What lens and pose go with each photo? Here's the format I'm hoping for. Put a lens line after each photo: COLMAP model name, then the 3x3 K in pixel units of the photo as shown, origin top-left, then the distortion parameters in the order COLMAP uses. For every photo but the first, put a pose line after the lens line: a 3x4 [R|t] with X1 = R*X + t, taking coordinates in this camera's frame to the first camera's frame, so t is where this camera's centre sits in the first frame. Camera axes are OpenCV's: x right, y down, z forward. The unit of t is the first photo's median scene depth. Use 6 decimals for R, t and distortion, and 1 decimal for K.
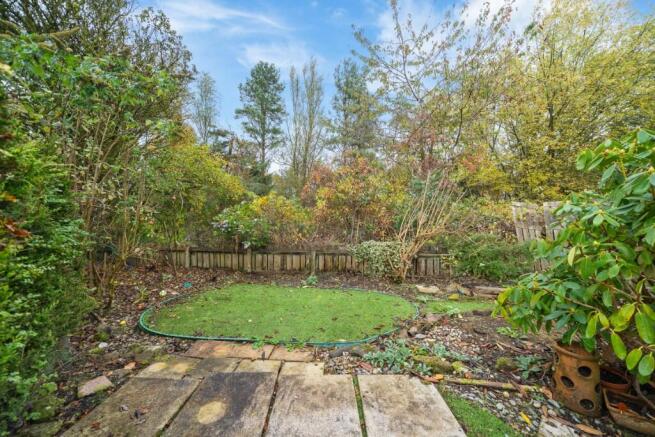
lens RADIAL K [[223.0, 0, 329.4], [0, 223.0, 218.4], [0, 0, 1]] dist [-0.003640, -0.000661]
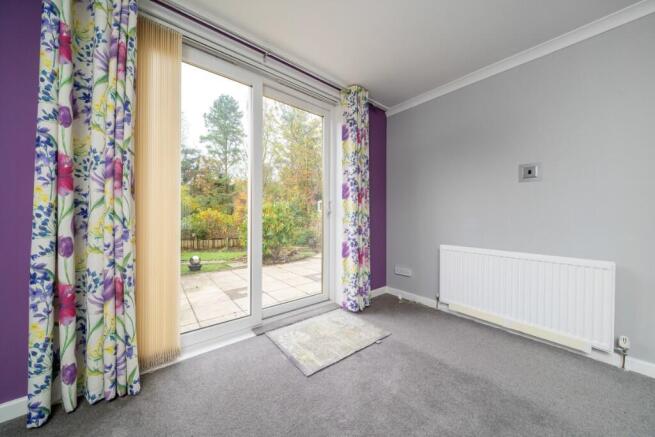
lens RADIAL K [[223.0, 0, 327.7], [0, 223.0, 217.0], [0, 0, 1]] dist [-0.003640, -0.000661]
pose [[0.996426, -0.017665, 0.082604, 0.158395], [0.018705, 0.999755, -0.011823, -0.000698], [-0.082375, 0.013326, 0.996512, -0.265845]]
